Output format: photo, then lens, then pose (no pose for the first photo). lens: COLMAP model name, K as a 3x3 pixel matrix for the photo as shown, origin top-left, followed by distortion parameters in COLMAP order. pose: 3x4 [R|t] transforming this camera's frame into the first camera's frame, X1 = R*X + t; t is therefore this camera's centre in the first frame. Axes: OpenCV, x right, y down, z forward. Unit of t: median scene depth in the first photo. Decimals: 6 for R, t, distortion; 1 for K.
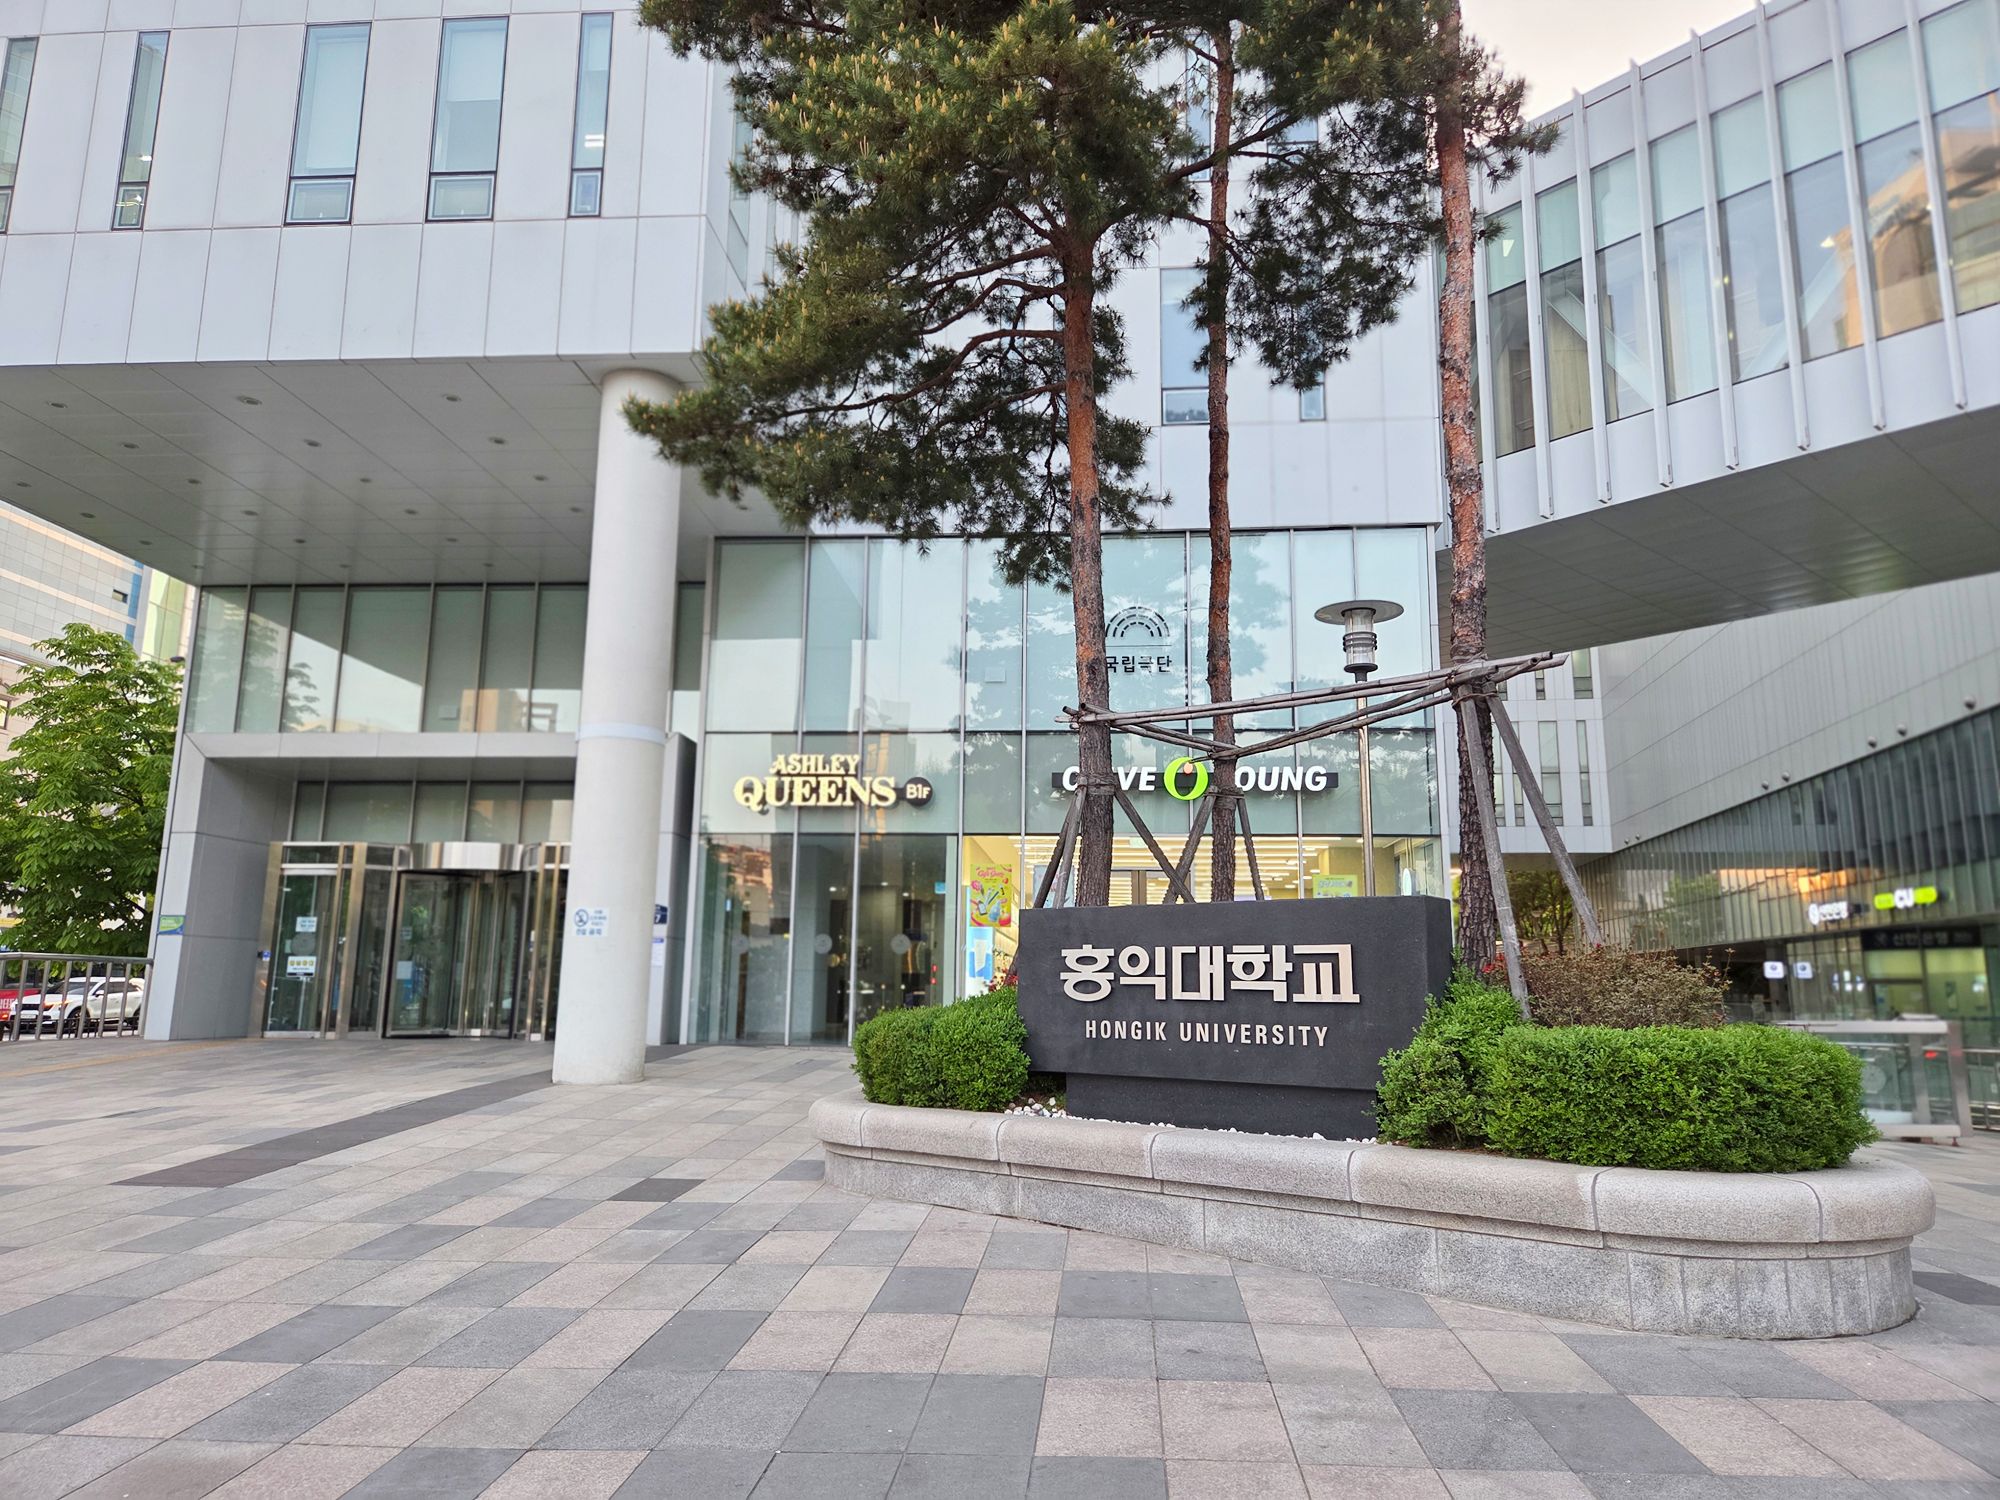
lens RADIAL K [[1327.9, 0, 1005.9], [0, 1327.9, 749.6], [0, 0, 1]] dist [0.070382, -0.056027]
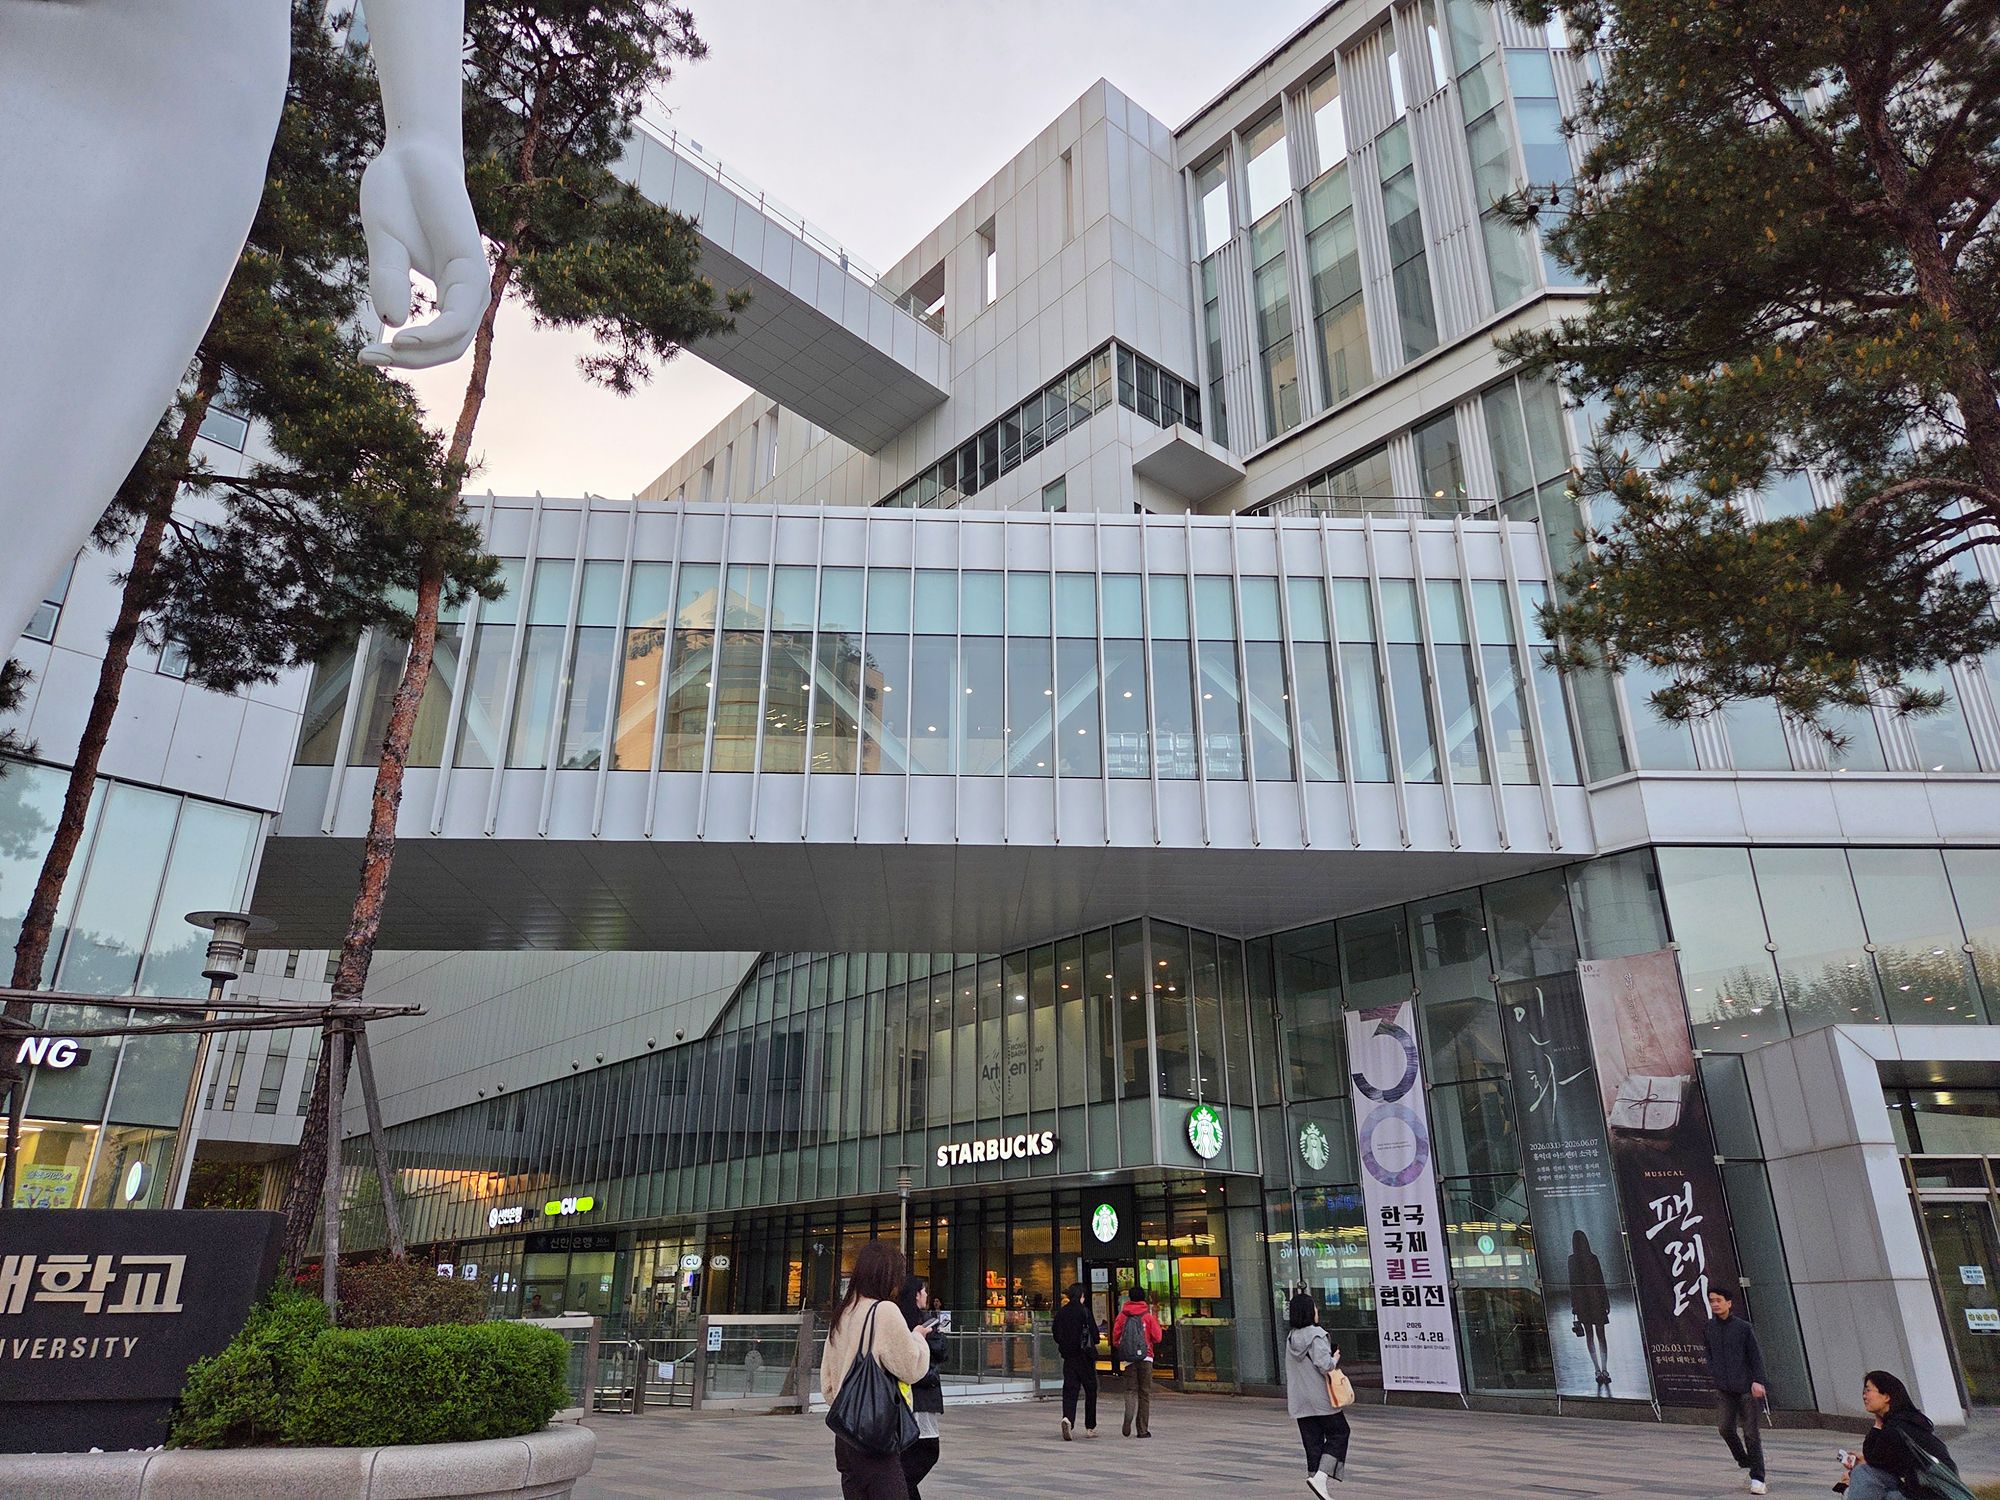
lens RADIAL K [[1331.6, 0, 1003.7], [0, 1331.6, 753.9], [0, 0, 1]] dist [0.075066, -0.059283]
pose [[0.628136, 0.283995, 0.724426, -0.225246], [-0.132552, 0.956460, -0.260026, -0.041287], [-0.766731, 0.067308, 0.638431, -0.226842]]
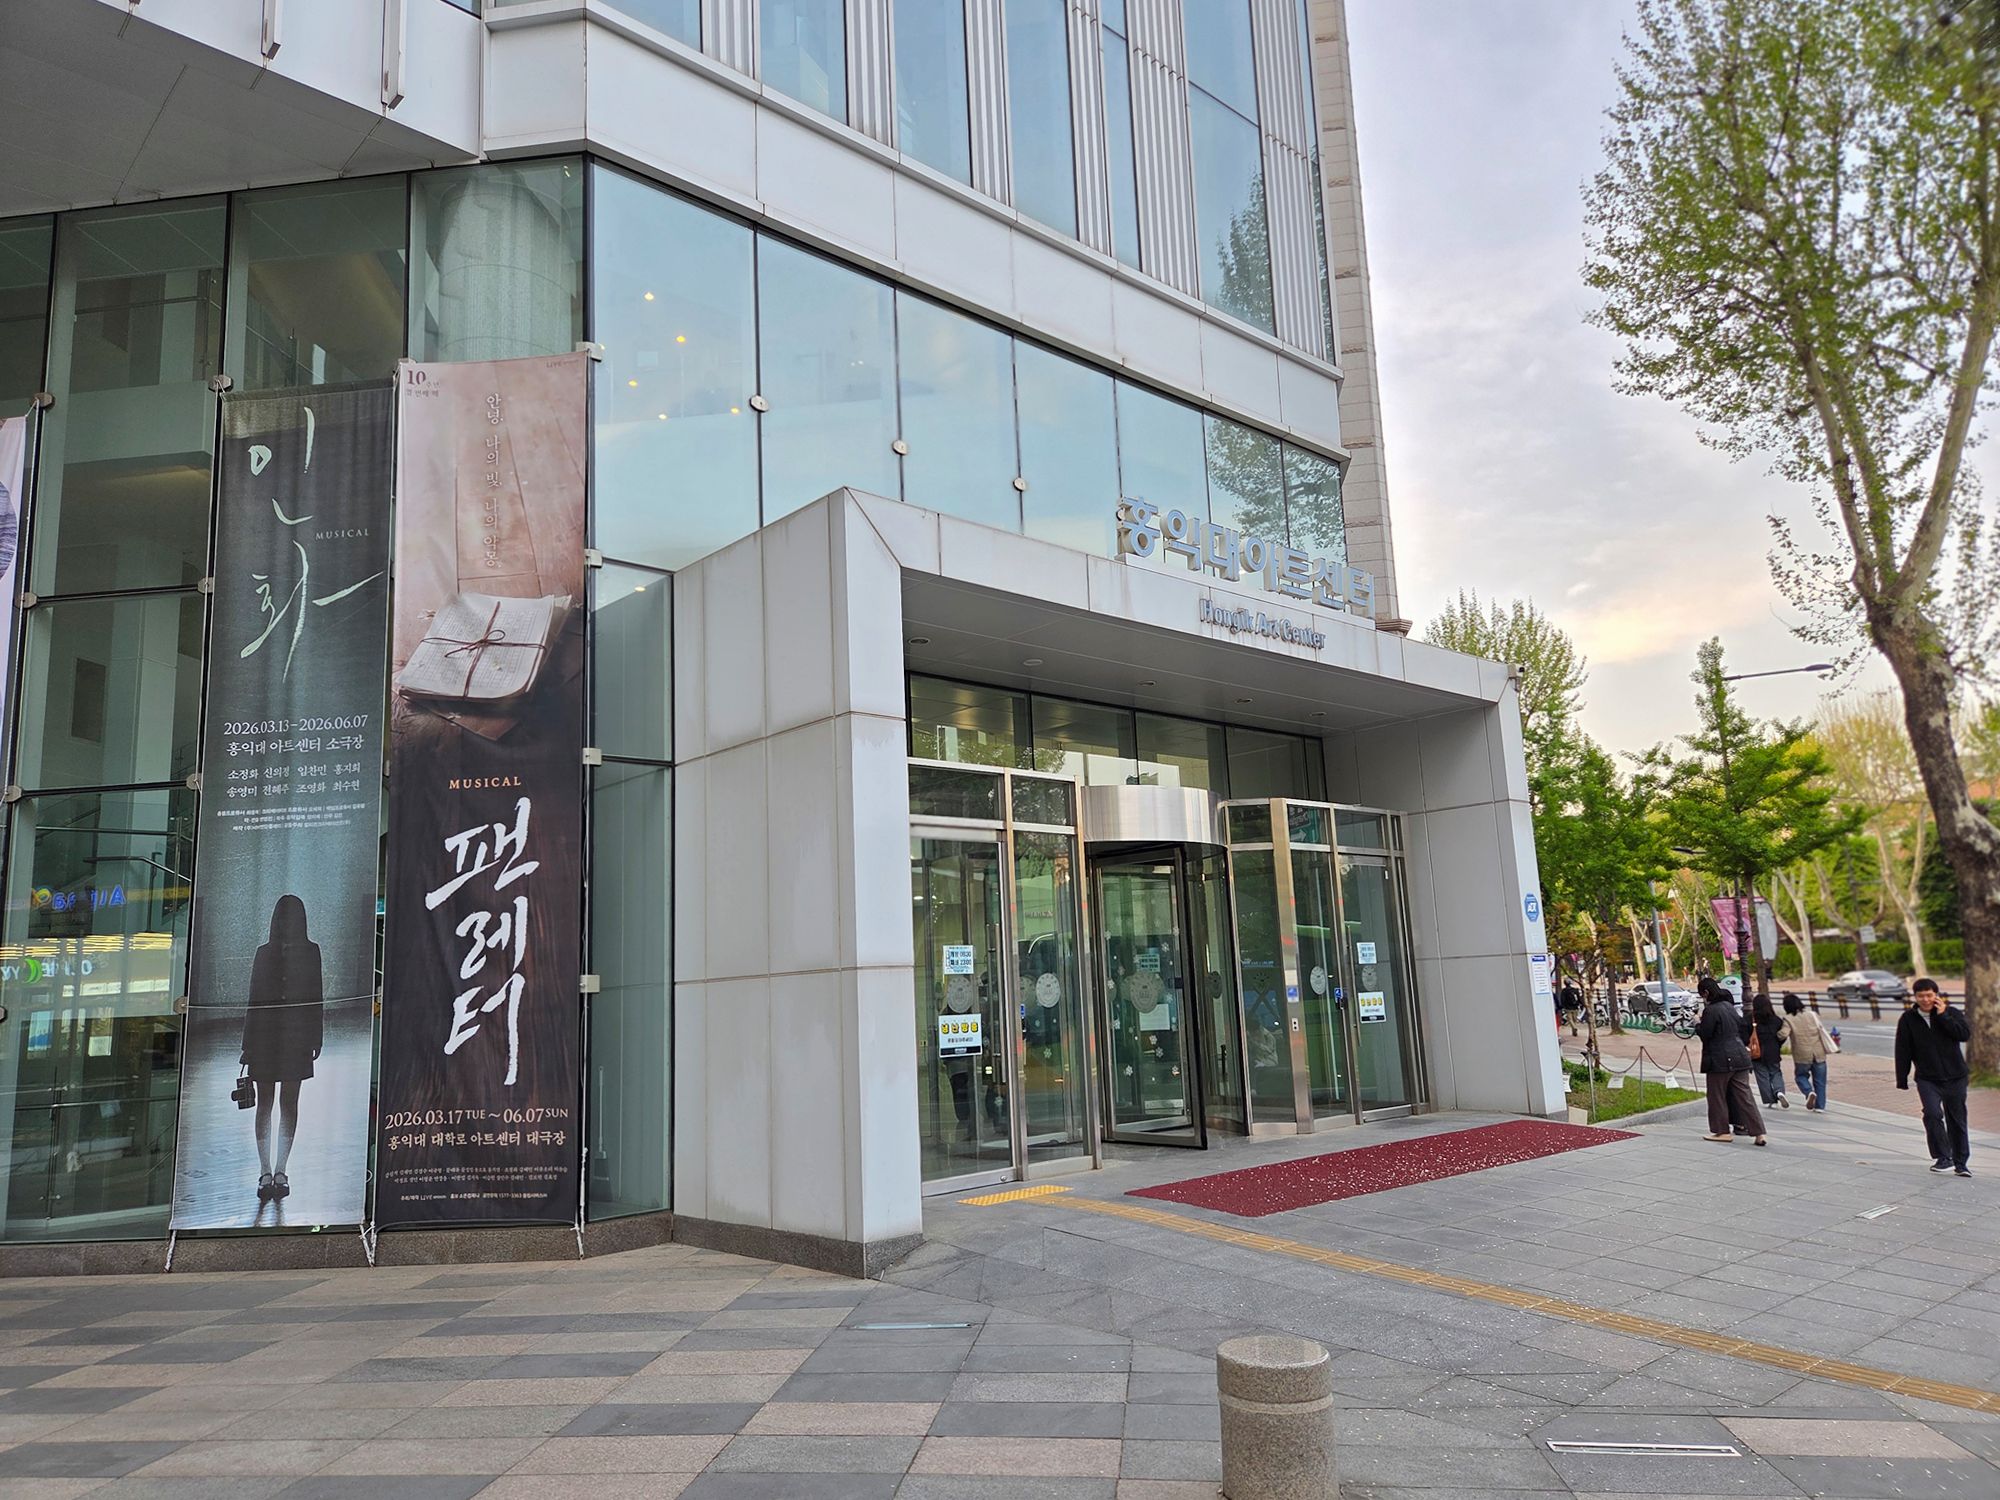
lens RADIAL K [[1331.6, 0, 1003.7], [0, 1331.6, 753.9], [0, 0, 1]] dist [0.075066, -0.059283]
pose [[-0.051604, 0.165114, 0.984924, 1.537285], [-0.139783, 0.975335, -0.170830, 0.010701], [-0.988837, -0.146491, -0.027251, 0.095574]]
